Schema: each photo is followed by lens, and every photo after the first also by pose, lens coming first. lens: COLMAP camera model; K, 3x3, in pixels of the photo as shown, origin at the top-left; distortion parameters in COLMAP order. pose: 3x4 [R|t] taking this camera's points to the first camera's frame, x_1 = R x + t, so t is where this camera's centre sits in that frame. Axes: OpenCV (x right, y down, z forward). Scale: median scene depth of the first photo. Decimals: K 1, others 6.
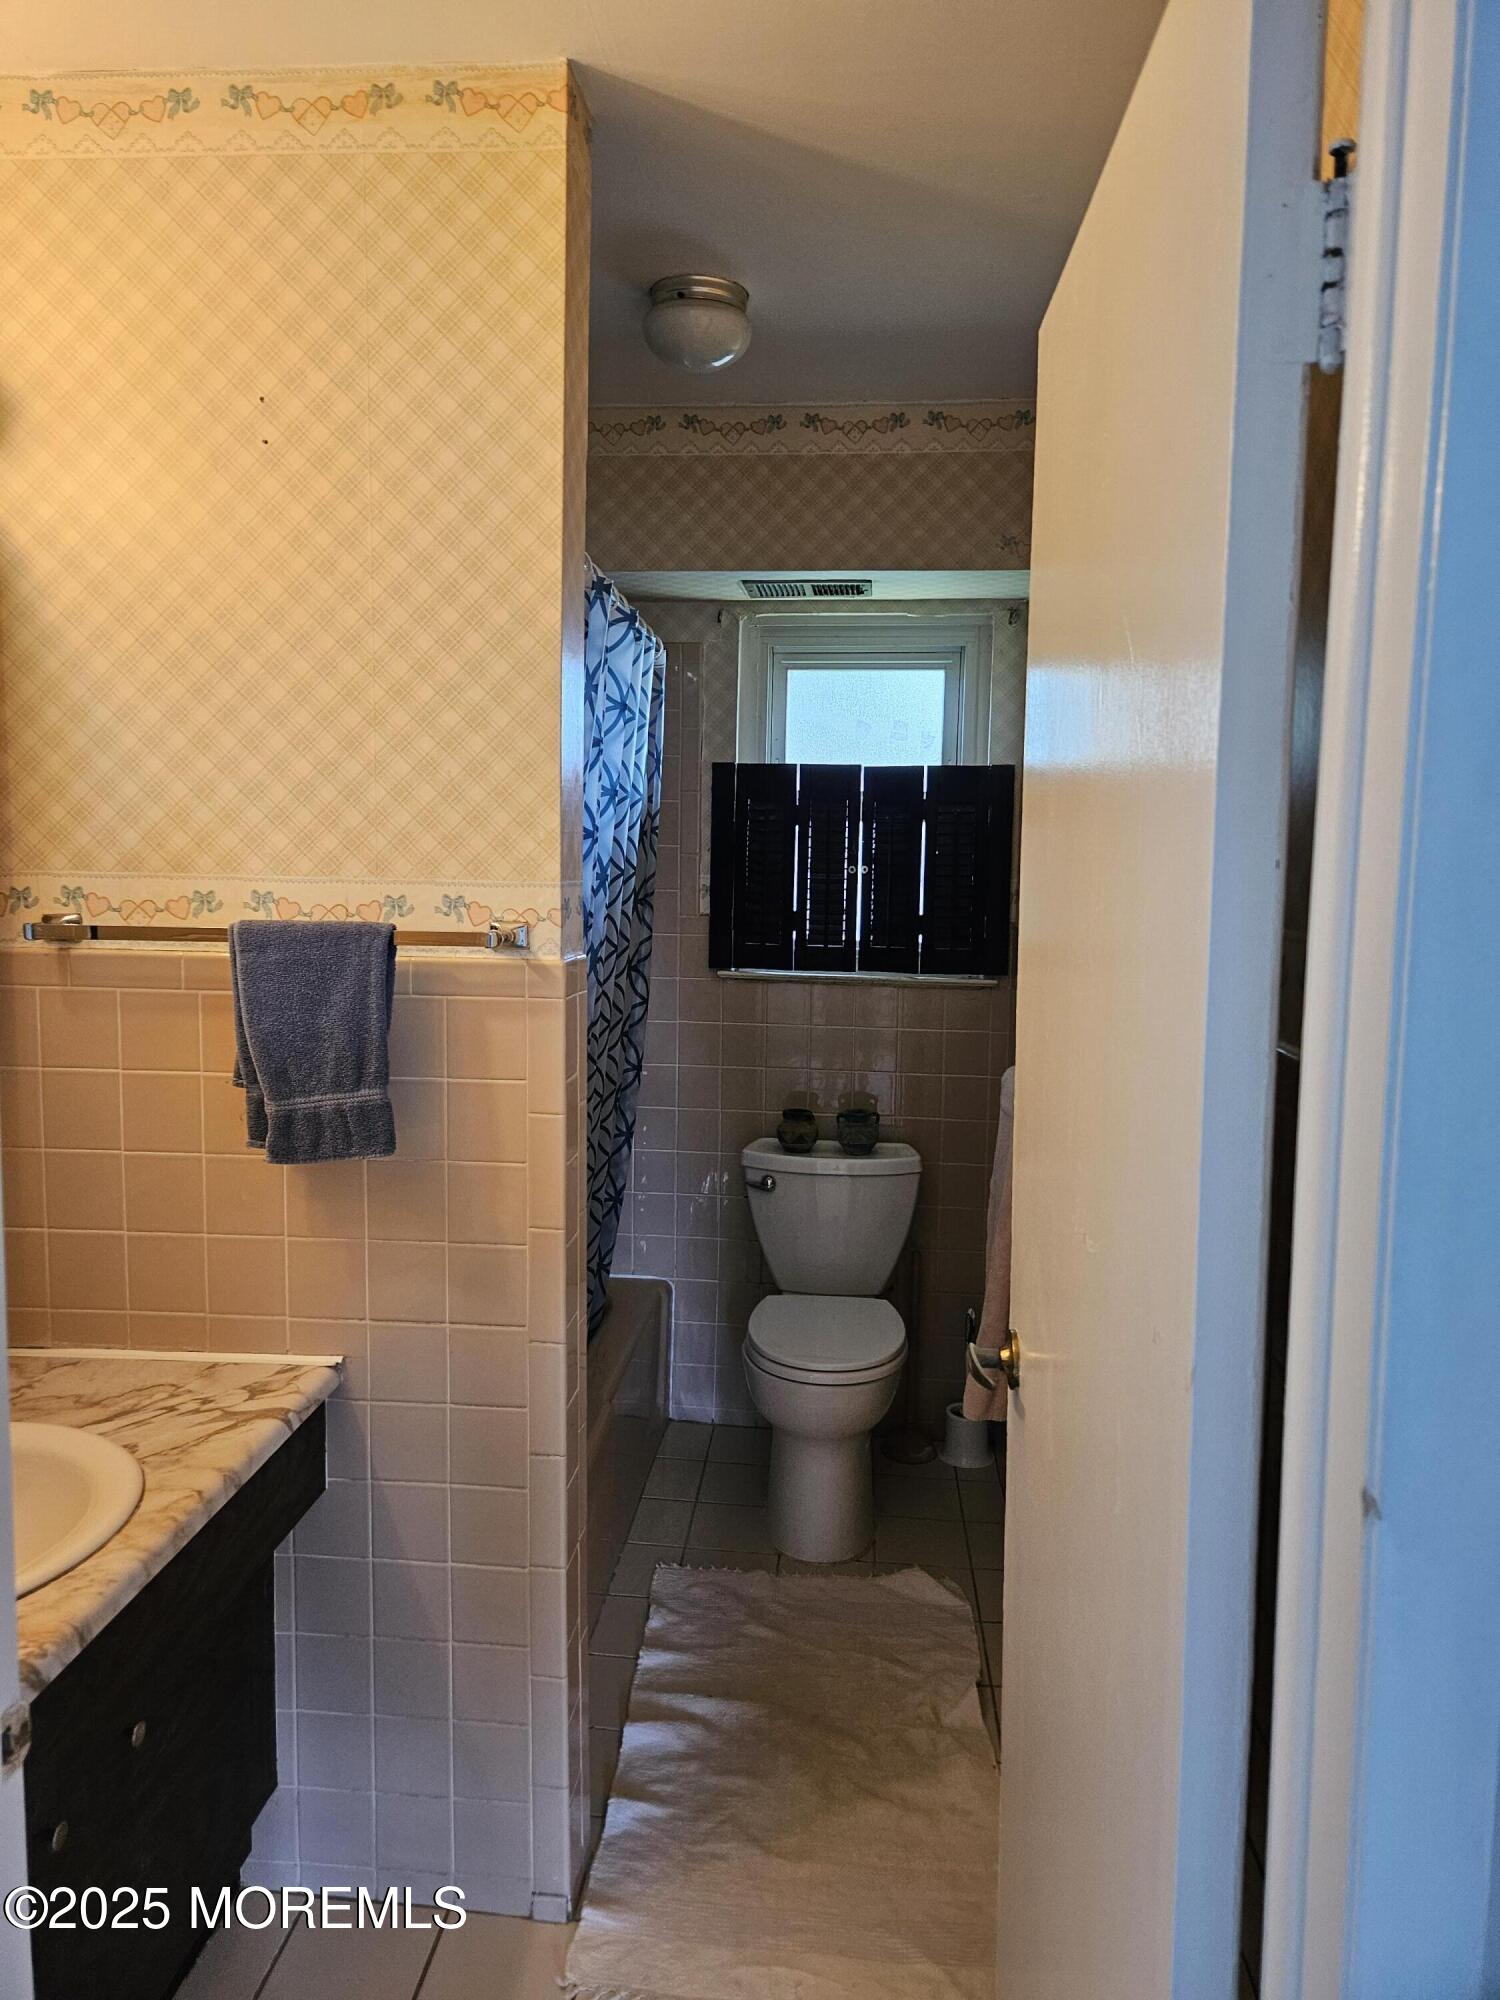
lens RADIAL K [[1349.6, 0, 747.5], [0, 1349.6, 996.7], [0, 0, 1]] dist [0.023834, -0.004575]
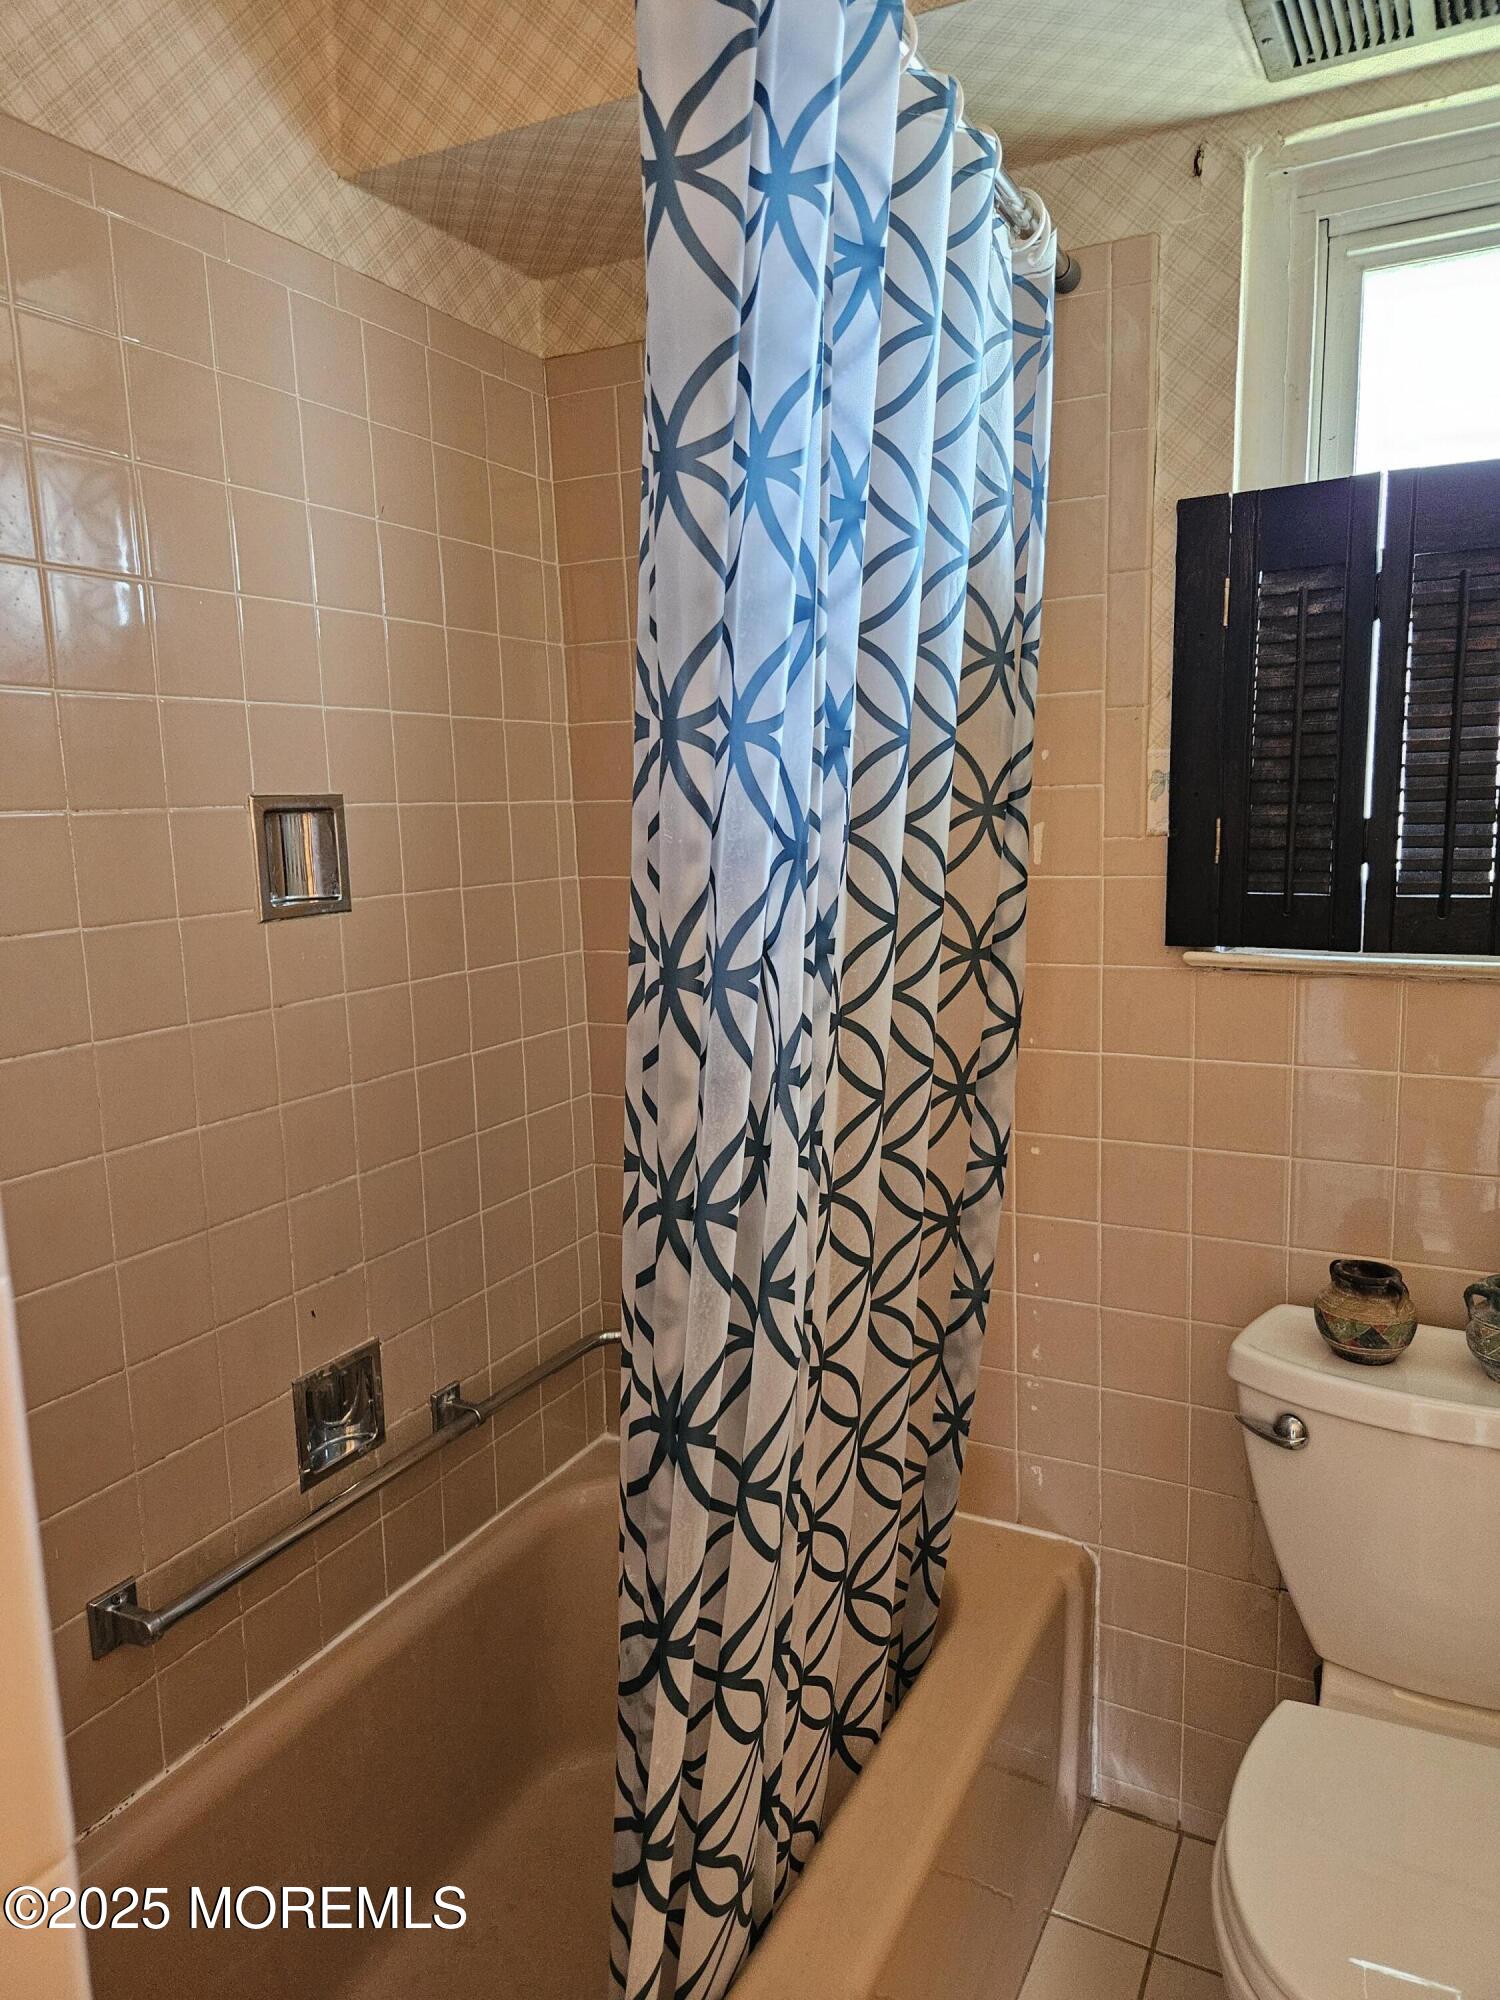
lens RADIAL K [[1349.6, 0, 755.9], [0, 1349.6, 1007.1], [0, 0, 1]] dist [0.023834, -0.004575]
pose [[0.922634, 0.016327, -0.385332, 0.022658], [0.005139, 0.998494, 0.054613, -0.027490], [0.385643, -0.052368, 0.921161, 0.516926]]
